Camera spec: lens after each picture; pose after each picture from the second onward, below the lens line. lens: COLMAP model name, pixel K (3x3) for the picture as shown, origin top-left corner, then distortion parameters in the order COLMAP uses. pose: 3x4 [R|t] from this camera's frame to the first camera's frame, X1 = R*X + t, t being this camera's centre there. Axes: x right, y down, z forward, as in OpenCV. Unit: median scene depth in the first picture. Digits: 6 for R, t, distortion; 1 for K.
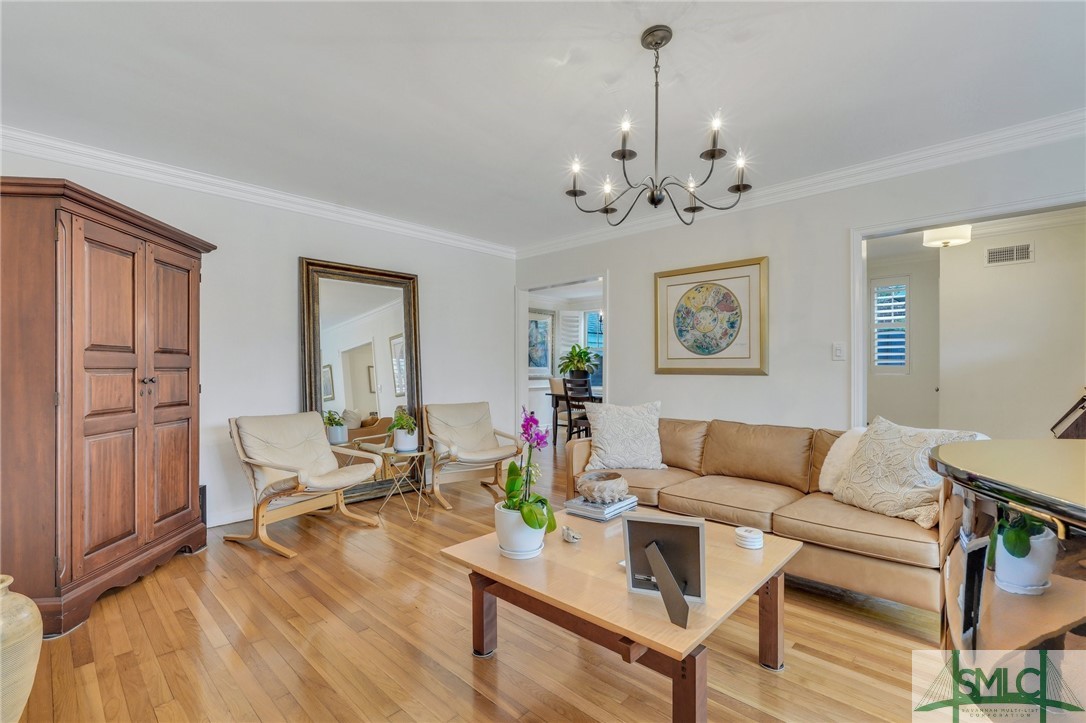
lens RADIAL K [[489.4, 0, 543.9], [0, 489.4, 375.3], [0, 0, 1]] dist [-0.002313, 0.004231]
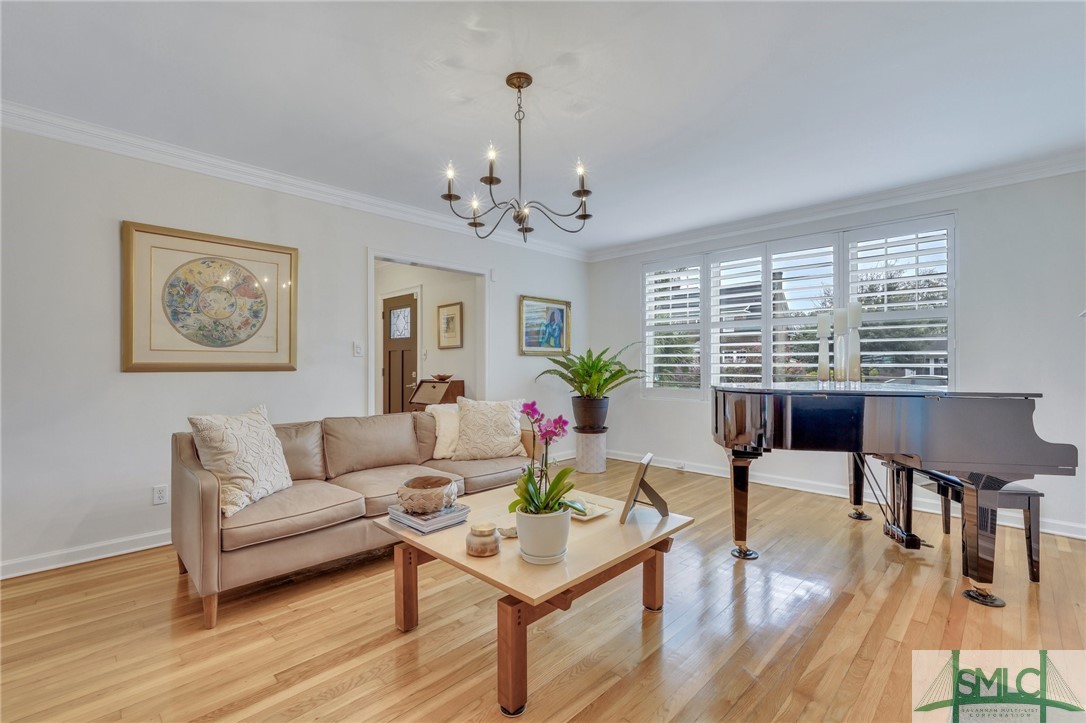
lens RADIAL K [[478.0, 0, 543.0], [0, 478.0, 361.5], [0, 0, 1]] dist [-0.001135, 0.000644]
pose [[0.017513, 0.001986, 0.999845, -0.463987], [0.014118, 0.999898, -0.002234, -0.008176], [-0.999747, 0.014155, 0.017483, 0.465845]]
